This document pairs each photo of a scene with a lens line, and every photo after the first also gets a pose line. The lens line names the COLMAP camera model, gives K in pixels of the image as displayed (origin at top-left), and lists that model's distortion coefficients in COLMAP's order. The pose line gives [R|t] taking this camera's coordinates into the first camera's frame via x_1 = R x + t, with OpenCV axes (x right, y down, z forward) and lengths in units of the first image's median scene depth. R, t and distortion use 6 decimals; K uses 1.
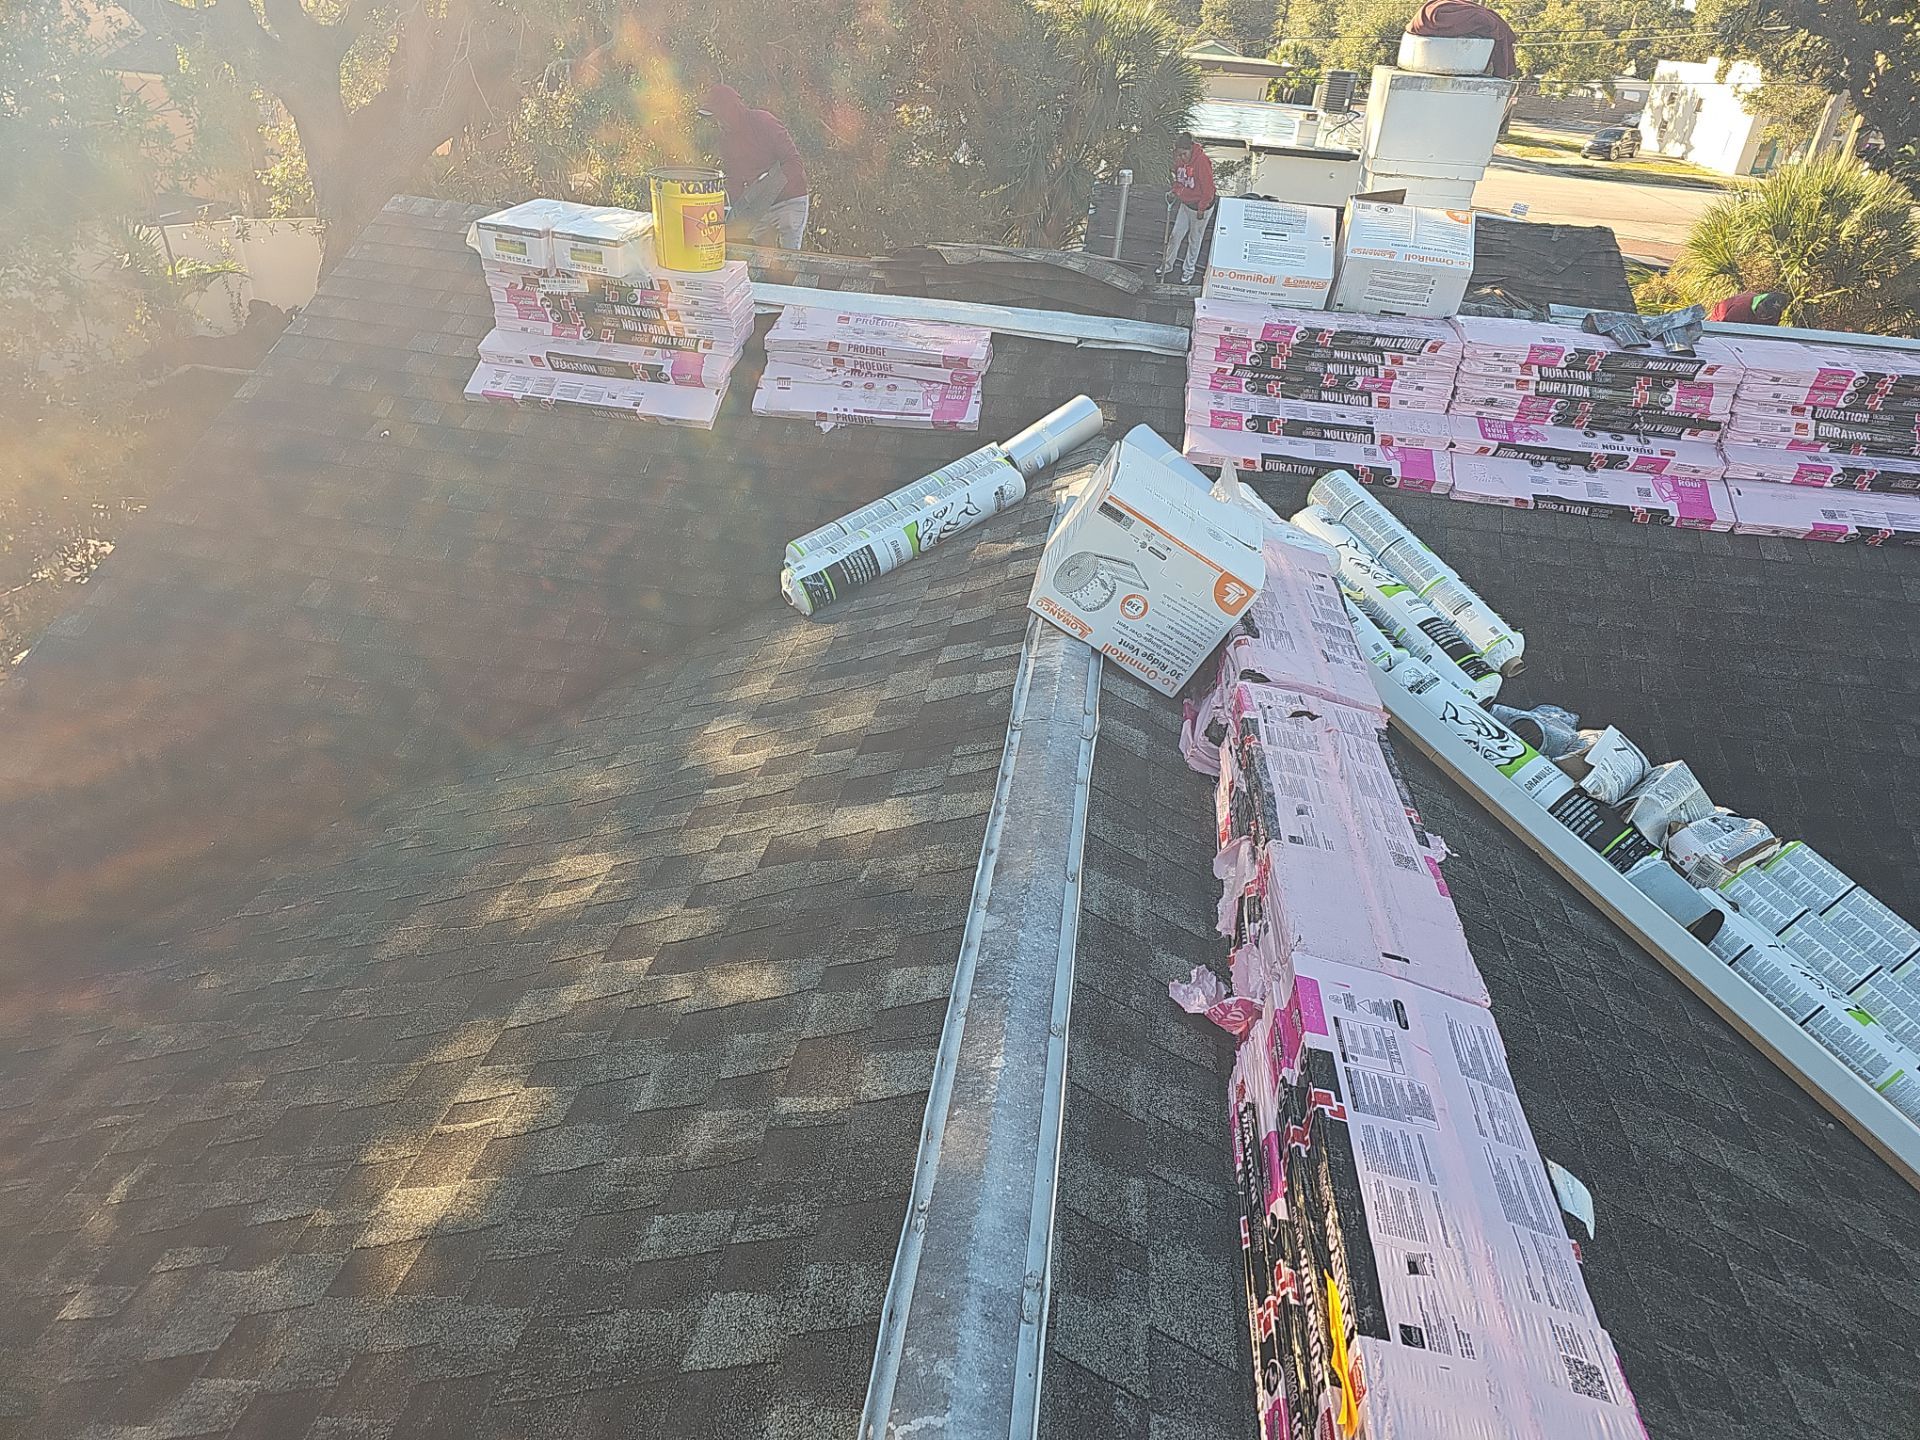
lens RADIAL K [[1243.9, 0, 956.0], [0, 1243.9, 728.2], [0, 0, 1]] dist [0.066689, -0.050672]
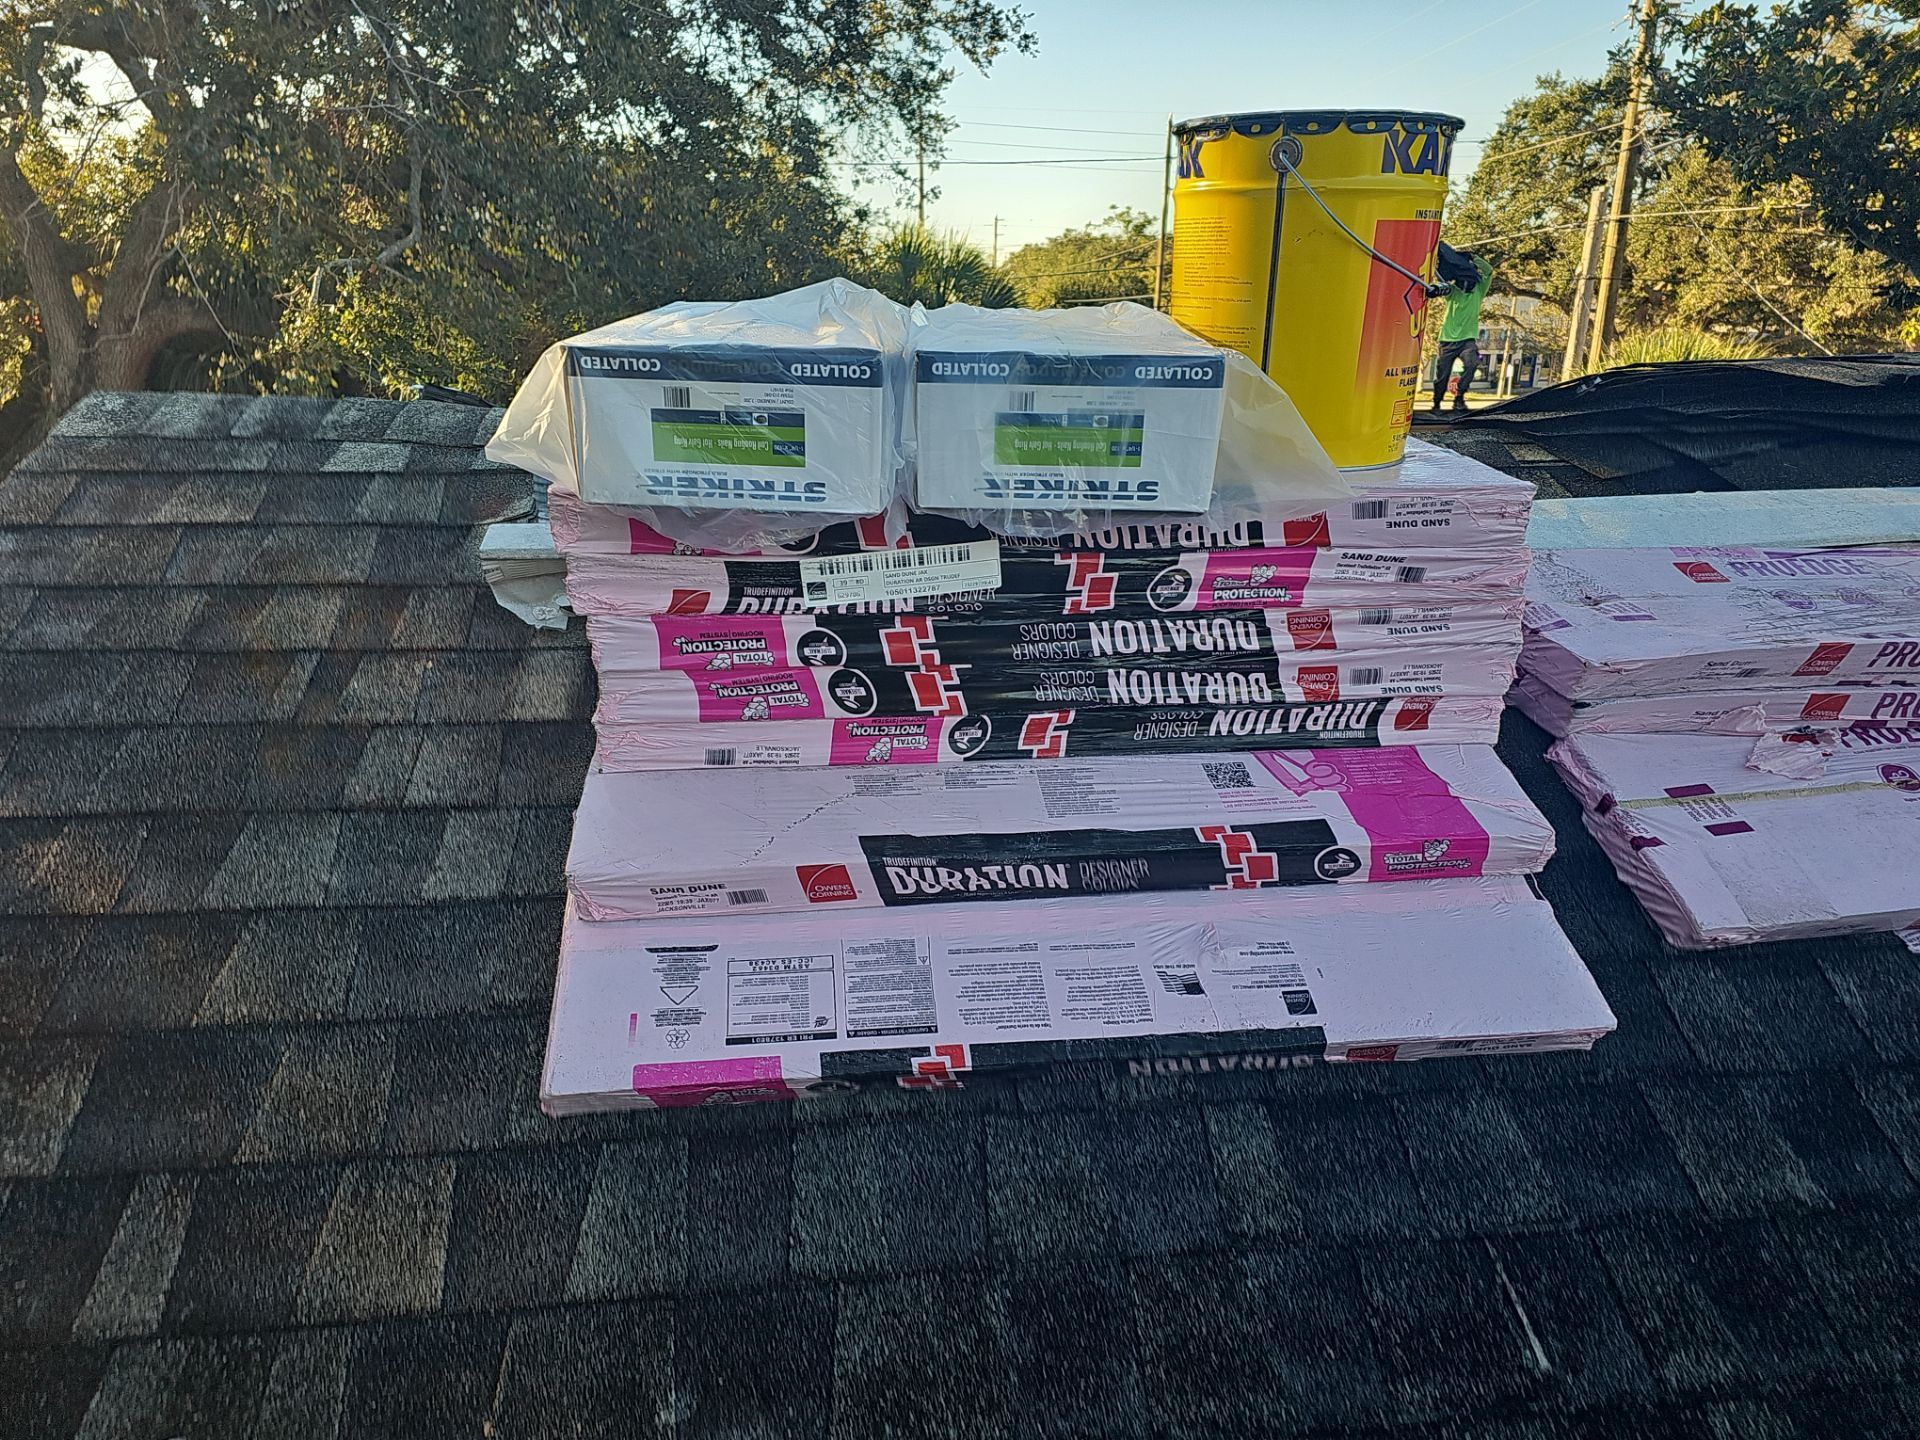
lens RADIAL K [[1244.6, 0, 956.4], [0, 1244.6, 734.8], [0, 0, 1]] dist [0.064967, -0.050915]
pose [[0.967269, -0.141748, 0.210472, -0.440547], [0.178342, 0.969783, -0.166481, -0.341570], [-0.180514, 0.198568, 0.963320, 0.941761]]
